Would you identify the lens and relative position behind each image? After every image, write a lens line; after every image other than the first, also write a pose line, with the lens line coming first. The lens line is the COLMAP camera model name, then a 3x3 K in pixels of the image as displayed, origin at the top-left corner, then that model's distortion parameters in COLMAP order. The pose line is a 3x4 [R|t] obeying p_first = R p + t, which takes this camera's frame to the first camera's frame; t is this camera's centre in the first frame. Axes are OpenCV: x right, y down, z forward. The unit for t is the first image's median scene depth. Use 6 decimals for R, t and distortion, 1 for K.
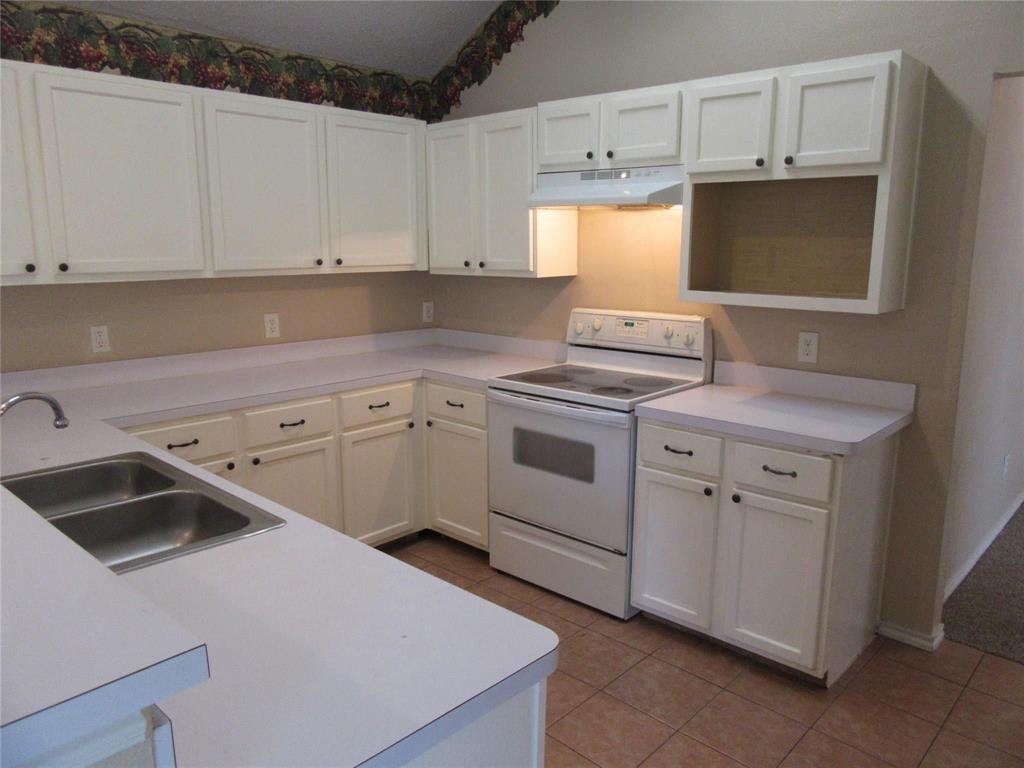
lens RADIAL K [[788.7, 0, 530.5], [0, 788.7, 392.6], [0, 0, 1]] dist [-0.007544, 0.009868]
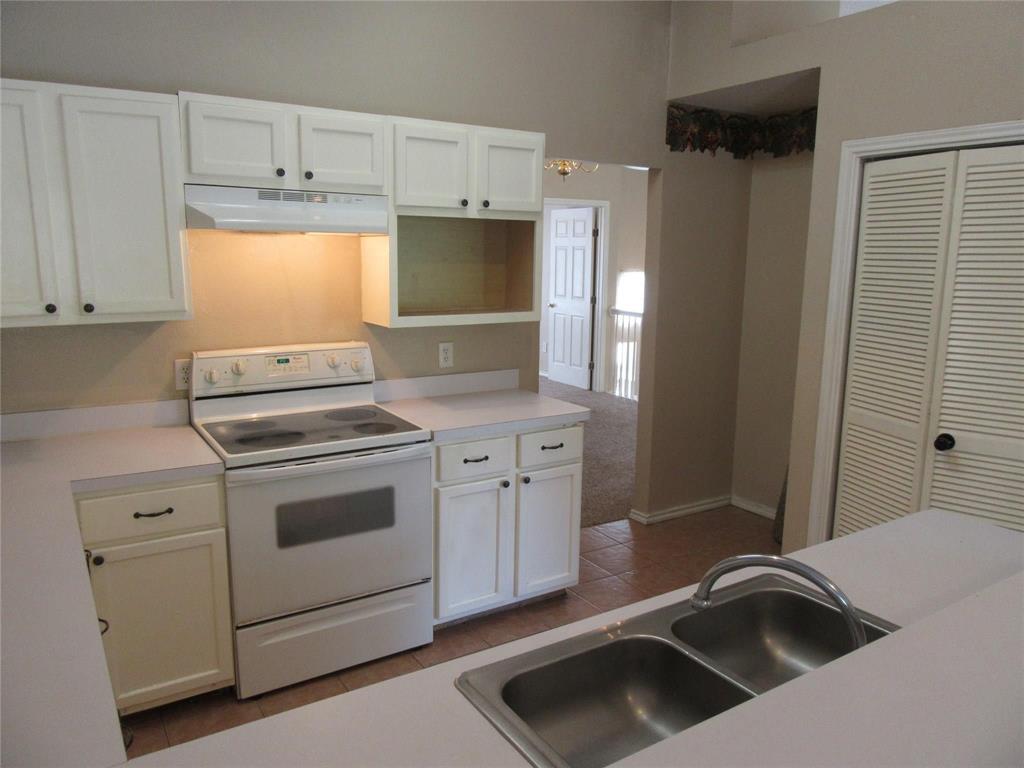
lens RADIAL K [[747.4, 0, 510.9], [0, 747.4, 384.5], [0, 0, 1]] dist [-0.008660, 0.002590]
pose [[0.248476, -0.172771, 0.953105, -0.684424], [0.174713, 0.975820, 0.131341, -0.138601], [-0.952751, 0.133885, 0.272654, 0.571358]]
